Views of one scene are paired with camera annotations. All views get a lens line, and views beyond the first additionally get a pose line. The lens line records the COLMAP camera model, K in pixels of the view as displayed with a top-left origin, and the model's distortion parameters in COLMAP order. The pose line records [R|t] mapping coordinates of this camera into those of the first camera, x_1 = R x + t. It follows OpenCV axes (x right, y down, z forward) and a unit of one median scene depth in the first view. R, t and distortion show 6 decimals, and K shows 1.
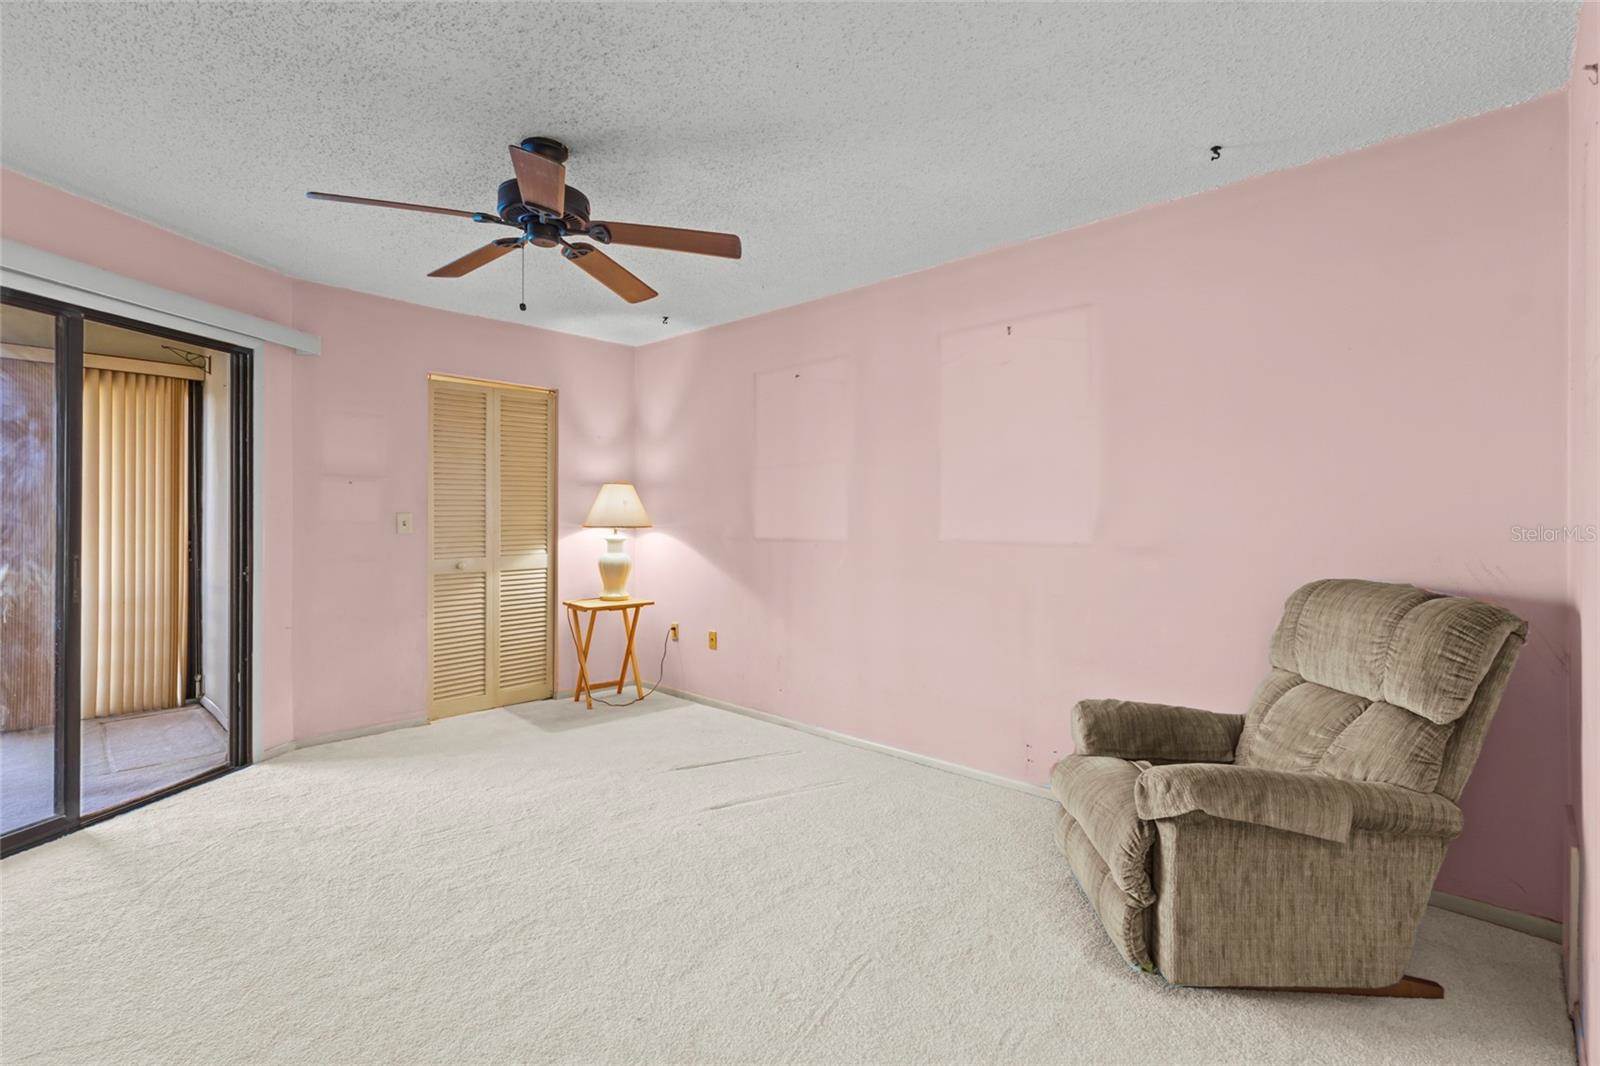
lens RADIAL K [[744.8, 0, 797.1], [0, 744.8, 526.0], [0, 0, 1]] dist [0.008621, 0.000826]
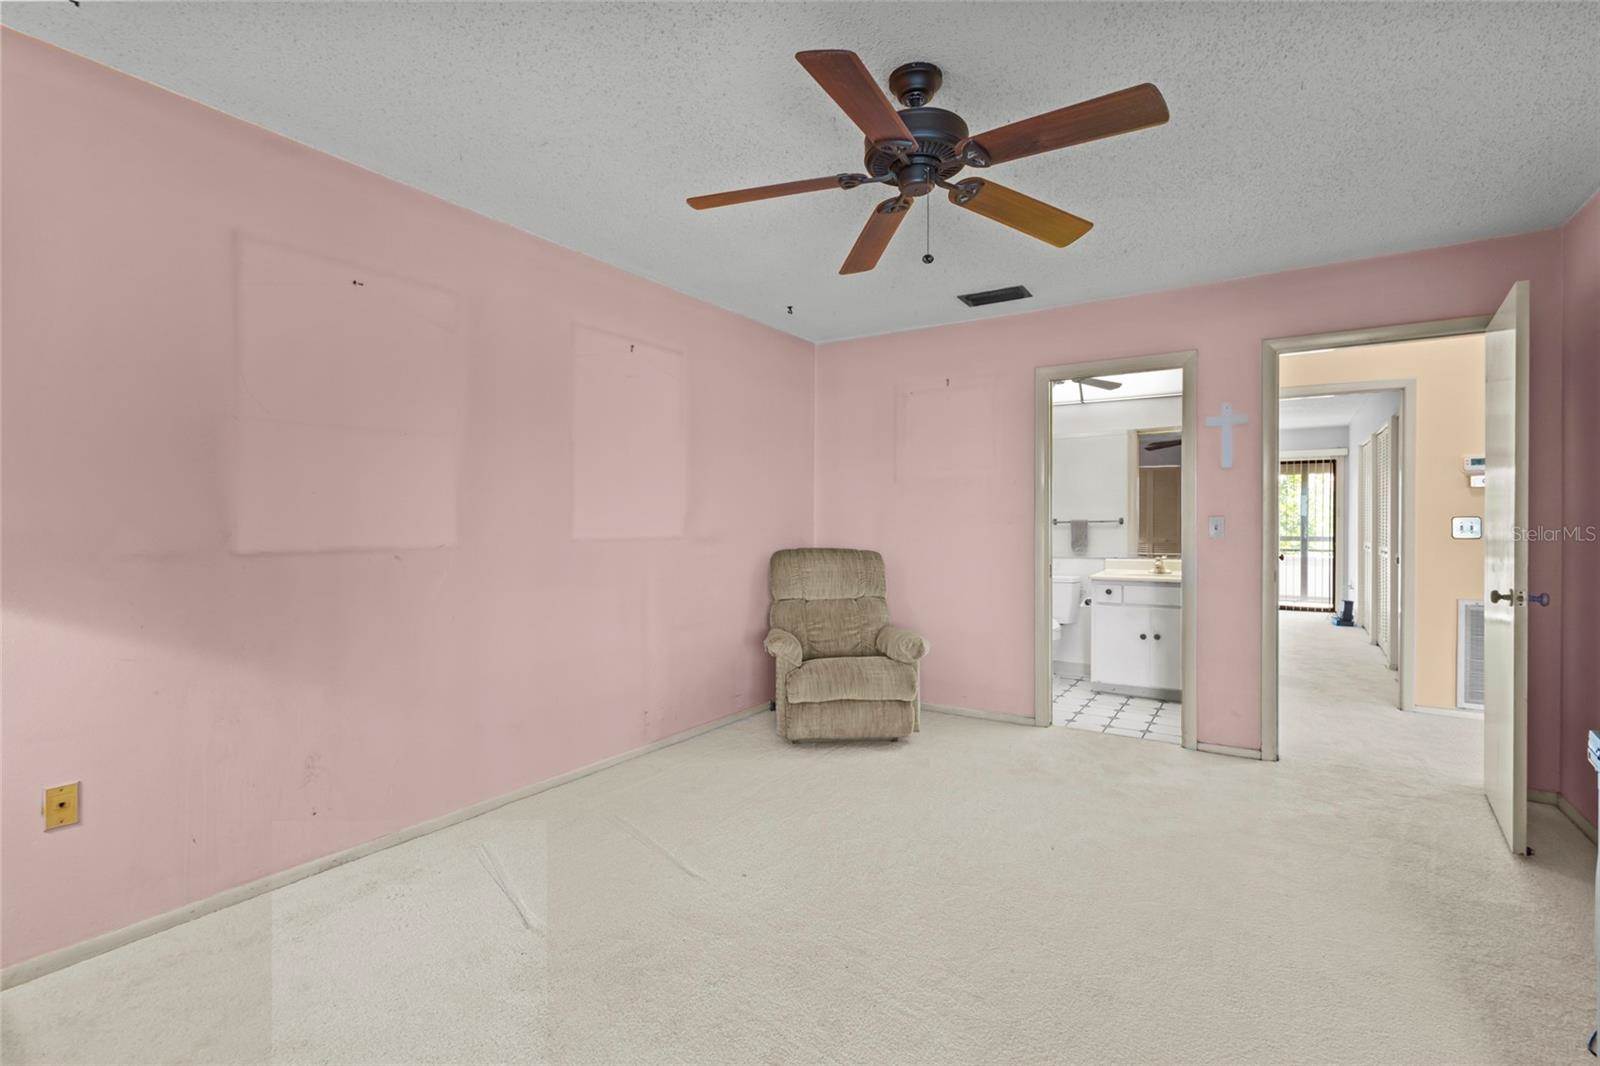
lens RADIAL K [[744.8, 0, 797.1], [0, 744.8, 526.0], [0, 0, 1]] dist [0.008621, 0.000826]
pose [[-0.193767, -0.014531, 0.980940, -0.608963], [0.001437, 0.999885, 0.015096, -0.008868], [-0.981046, 0.004335, -0.193724, 0.688559]]
